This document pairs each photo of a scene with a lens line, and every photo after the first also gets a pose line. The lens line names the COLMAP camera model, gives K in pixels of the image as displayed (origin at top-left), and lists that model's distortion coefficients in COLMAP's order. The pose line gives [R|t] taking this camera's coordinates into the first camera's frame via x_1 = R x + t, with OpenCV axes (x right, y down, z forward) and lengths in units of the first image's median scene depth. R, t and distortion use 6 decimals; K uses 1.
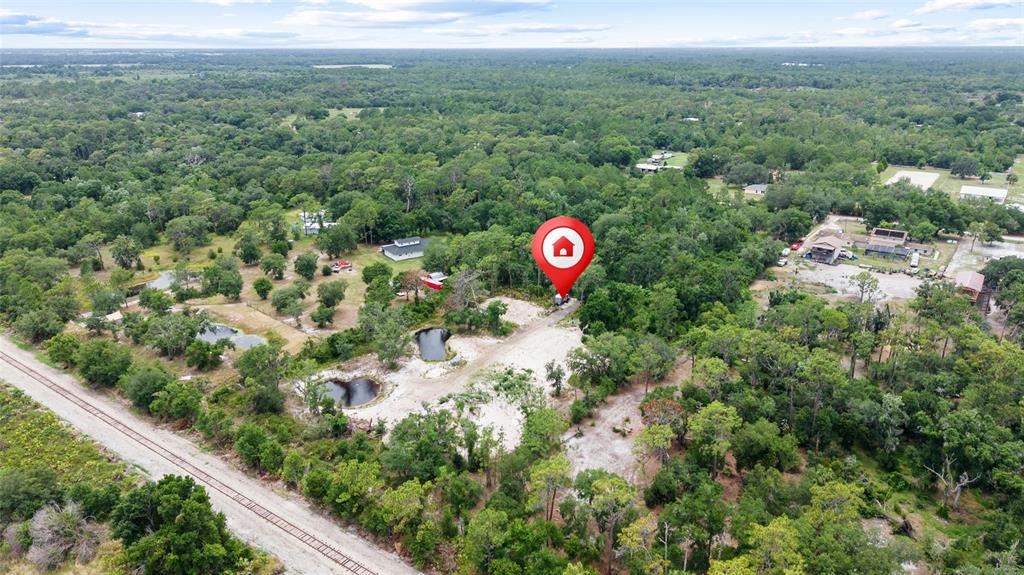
lens RADIAL K [[692.1, 0, 511.3], [0, 692.1, 289.2], [0, 0, 1]] dist [0.004864, 0.002957]
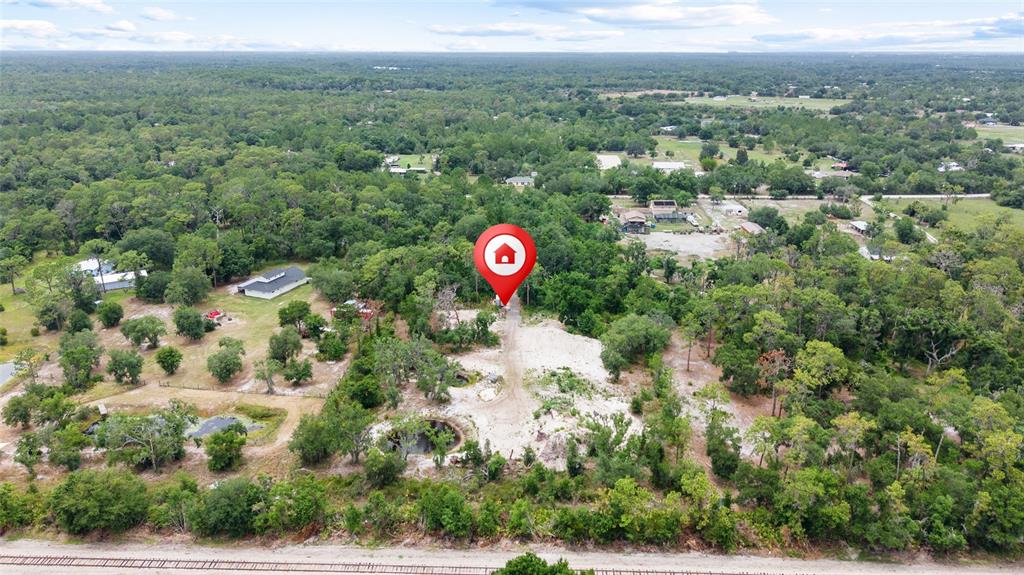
lens RADIAL K [[692.1, 0, 511.4], [0, 692.1, 285.6], [0, 0, 1]] dist [0.004864, 0.002957]
pose [[0.824559, -0.175693, 0.537805, -0.366625], [0.181003, 0.982522, 0.043464, -0.039490], [-0.536042, 0.061505, 0.841948, 0.117337]]
